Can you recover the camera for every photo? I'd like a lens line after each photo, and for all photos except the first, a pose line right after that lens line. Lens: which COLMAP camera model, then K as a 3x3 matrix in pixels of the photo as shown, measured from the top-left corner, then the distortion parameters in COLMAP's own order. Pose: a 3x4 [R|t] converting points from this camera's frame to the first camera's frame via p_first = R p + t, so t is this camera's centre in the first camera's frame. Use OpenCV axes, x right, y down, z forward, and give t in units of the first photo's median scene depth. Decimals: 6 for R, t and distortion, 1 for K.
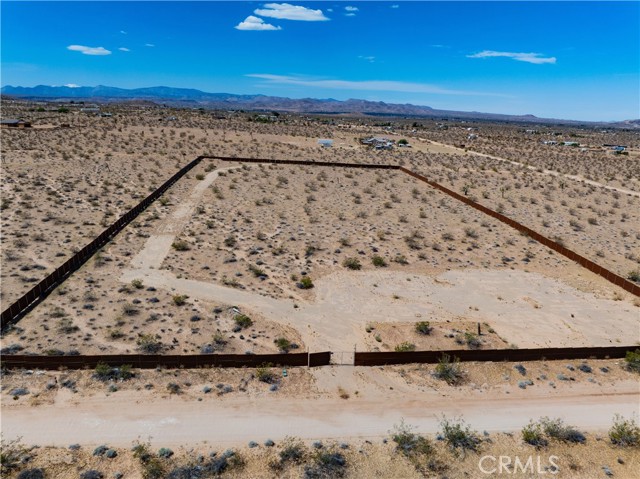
lens RADIAL K [[450.6, 0, 320.3], [0, 450.6, 241.0], [0, 0, 1]] dist [-0.047421, 0.016954]
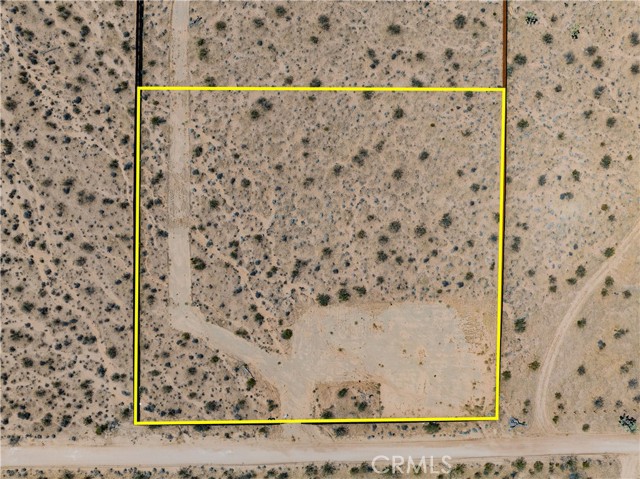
lens RADIAL K [[450.6, 0, 316.4], [0, 450.6, 240.6], [0, 0, 1]] dist [-0.047421, 0.016954]
pose [[0.993166, 0.116707, -0.000958, 0.008460], [-0.032210, 0.281979, 0.958880, -0.388868], [0.112178, -0.952296, 0.283811, 0.220667]]
